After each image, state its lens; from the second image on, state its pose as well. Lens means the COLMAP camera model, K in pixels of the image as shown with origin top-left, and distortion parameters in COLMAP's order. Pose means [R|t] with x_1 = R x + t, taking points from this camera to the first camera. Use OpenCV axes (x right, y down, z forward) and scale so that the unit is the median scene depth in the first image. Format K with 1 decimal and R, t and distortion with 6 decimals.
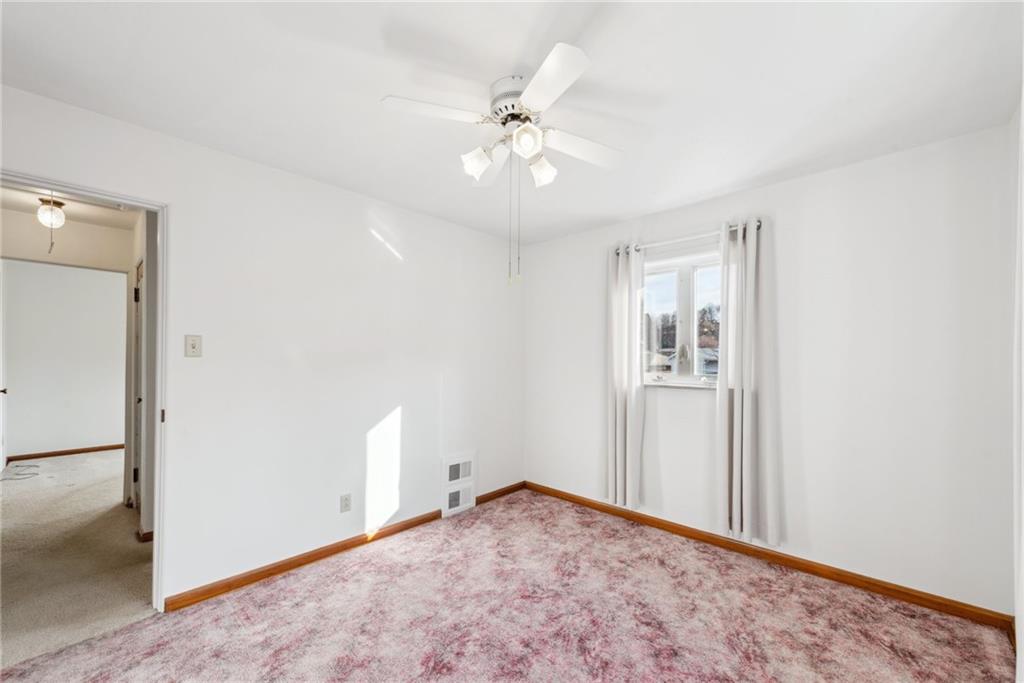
lens RADIAL K [[403.7, 0, 521.8], [0, 403.7, 351.0], [0, 0, 1]] dist [0.000243, -0.000562]
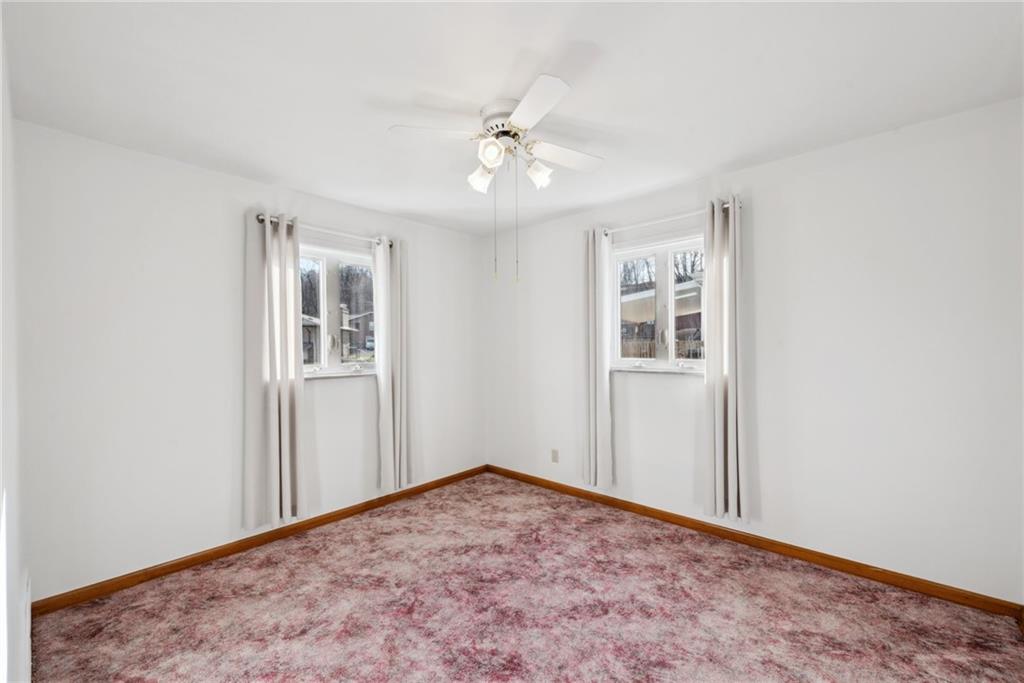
lens RADIAL K [[403.7, 0, 521.9], [0, 403.7, 342.4], [0, 0, 1]] dist [0.000243, -0.000562]
pose [[0.006852, 0.001070, 0.999976, -0.757360], [-0.001626, 0.999998, -0.001059, 0.001376], [-0.999975, -0.001619, 0.006853, 0.620828]]
